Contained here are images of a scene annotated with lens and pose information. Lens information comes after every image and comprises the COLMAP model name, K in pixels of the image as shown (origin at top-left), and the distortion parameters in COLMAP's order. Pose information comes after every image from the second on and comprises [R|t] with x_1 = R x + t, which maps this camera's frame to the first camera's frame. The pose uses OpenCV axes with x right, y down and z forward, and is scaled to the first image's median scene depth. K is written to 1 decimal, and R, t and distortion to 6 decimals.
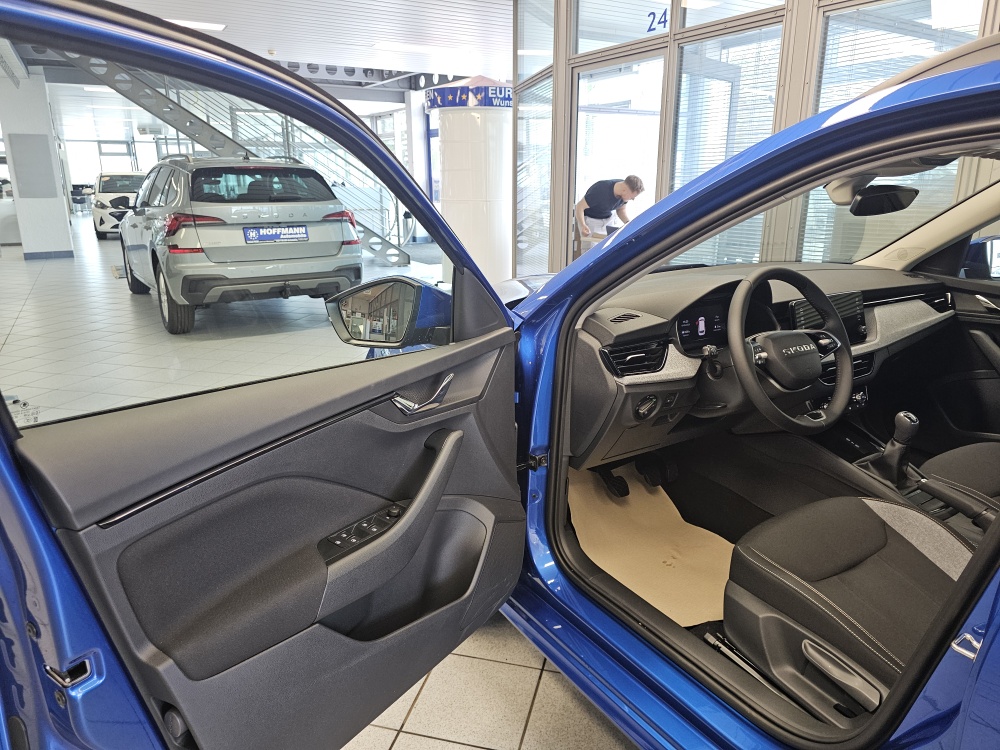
lens RADIAL K [[678.3, 0, 500.3], [0, 678.3, 358.9], [0, 0, 1]] dist [0.050506, -0.001349]
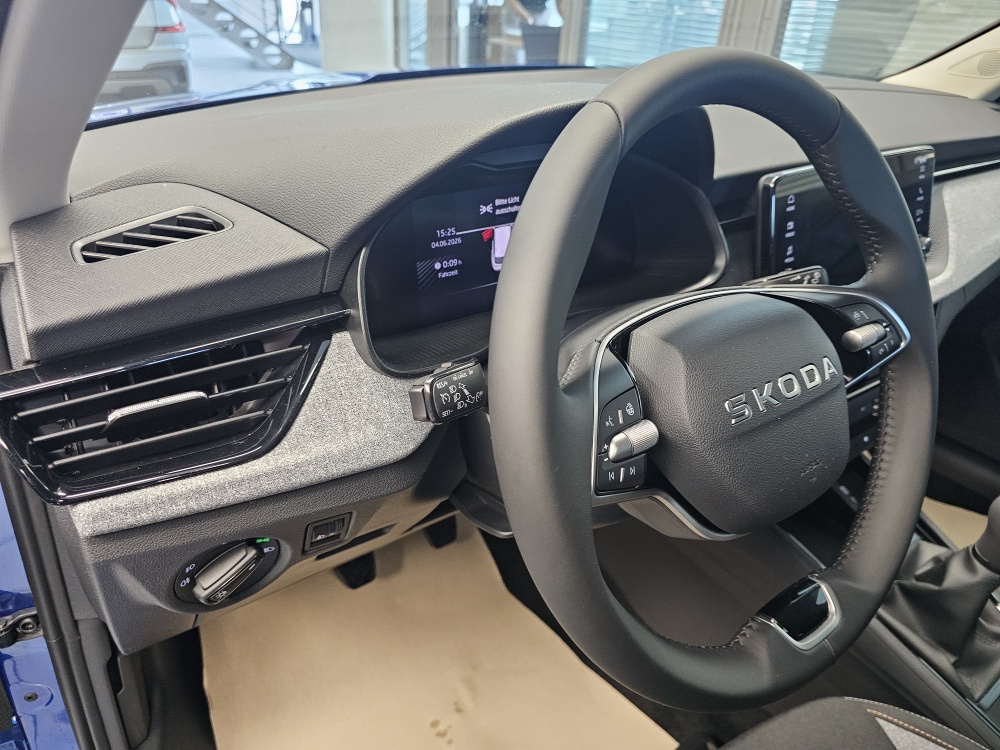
lens RADIAL K [[695.6, 0, 485.1], [0, 695.6, 354.1], [0, 0, 1]] dist [-0.002210, -0.006760]
pose [[0.997698, 0.017369, 0.065556, 0.236117], [-0.032467, 0.971002, 0.236856, -0.067245], [-0.059541, -0.238439, 0.969330, 0.583777]]
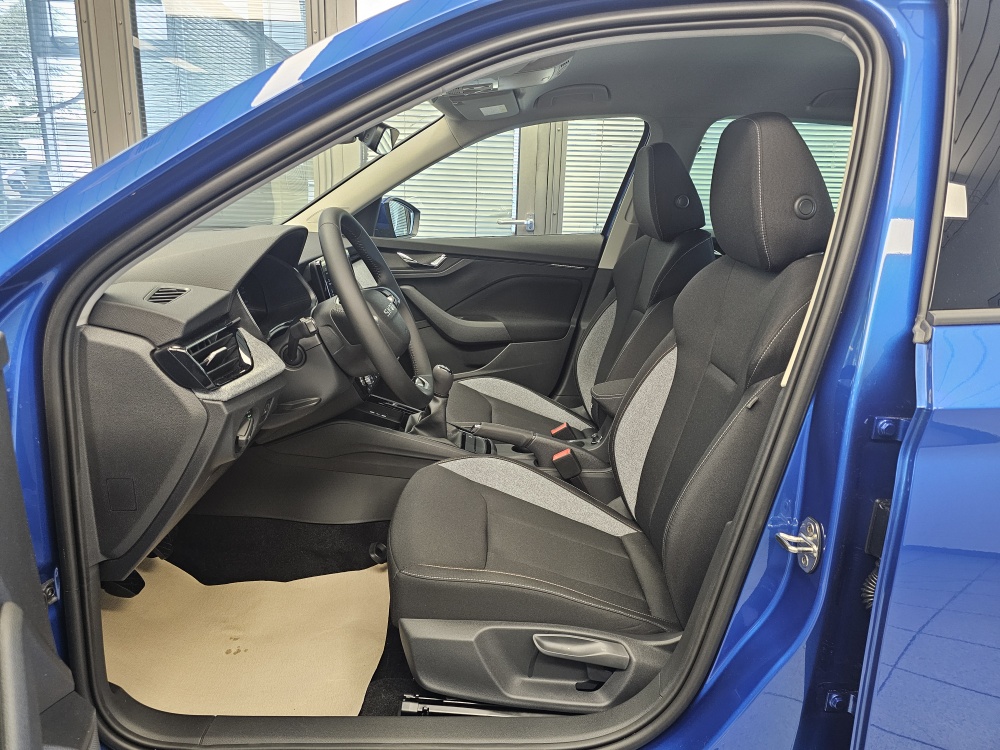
lens RADIAL K [[678.3, 0, 500.3], [0, 678.3, 358.9], [0, 0, 1]] dist [0.050506, -0.001349]
pose [[0.518119, -0.186783, 0.834665, -0.140096], [0.189679, 0.976657, 0.100815, -0.009389], [-0.834011, 0.106085, 0.541453, 0.359533]]
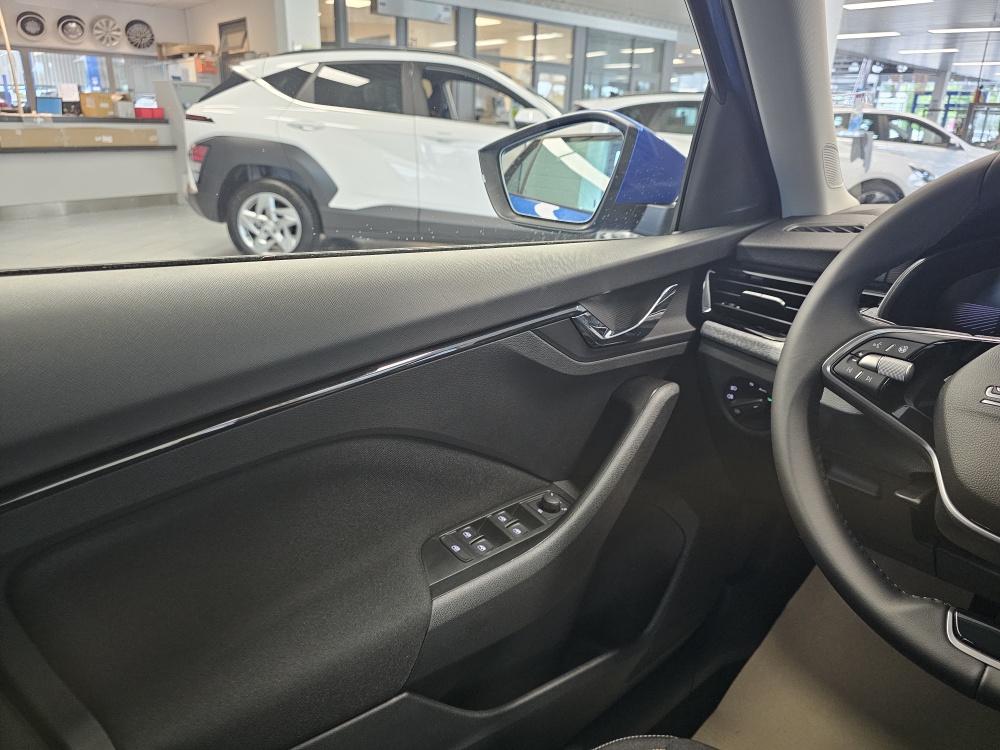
lens RADIAL K [[695.6, 0, 485.1], [0, 695.6, 354.1], [0, 0, 1]] dist [-0.002210, -0.006760]
pose [[0.156726, 0.322908, -0.933363, 0.525211], [-0.291334, 0.918106, 0.268711, -0.030820], [0.943696, 0.229807, 0.237965, 0.544845]]
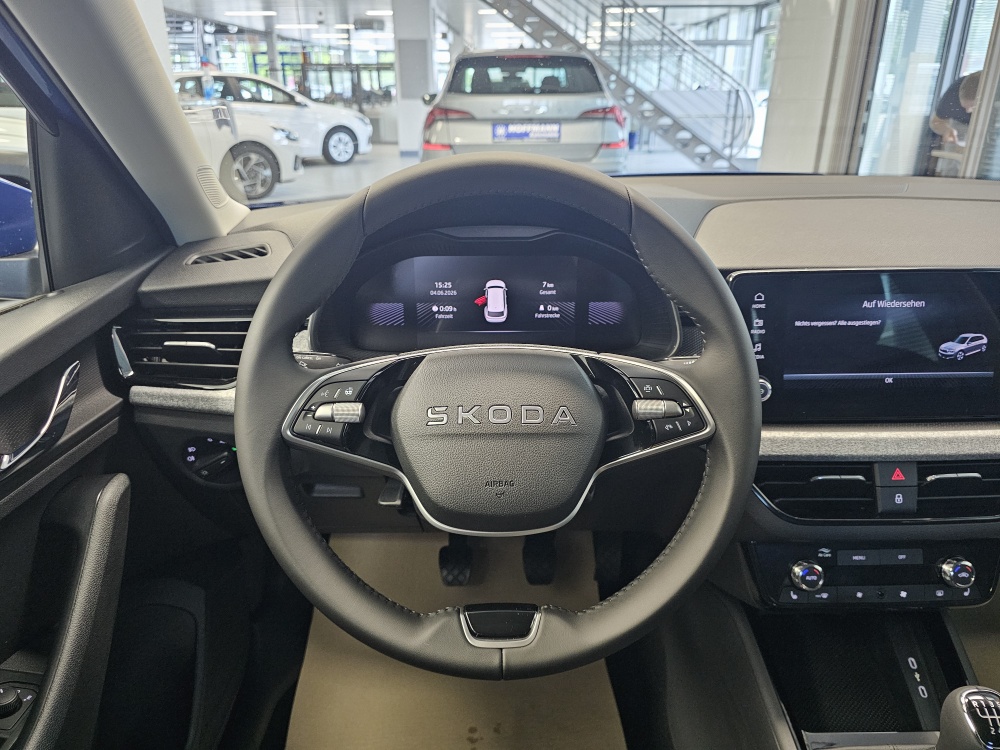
lens RADIAL K [[689.7, 0, 509.0], [0, 689.7, 358.1], [0, 0, 1]] dist [-0.001998, -0.004081]
pose [[0.848344, 0.192951, -0.493034, 0.479716], [-0.135333, 0.979319, 0.150399, -0.070173], [0.511857, -0.060866, 0.856912, 0.564919]]
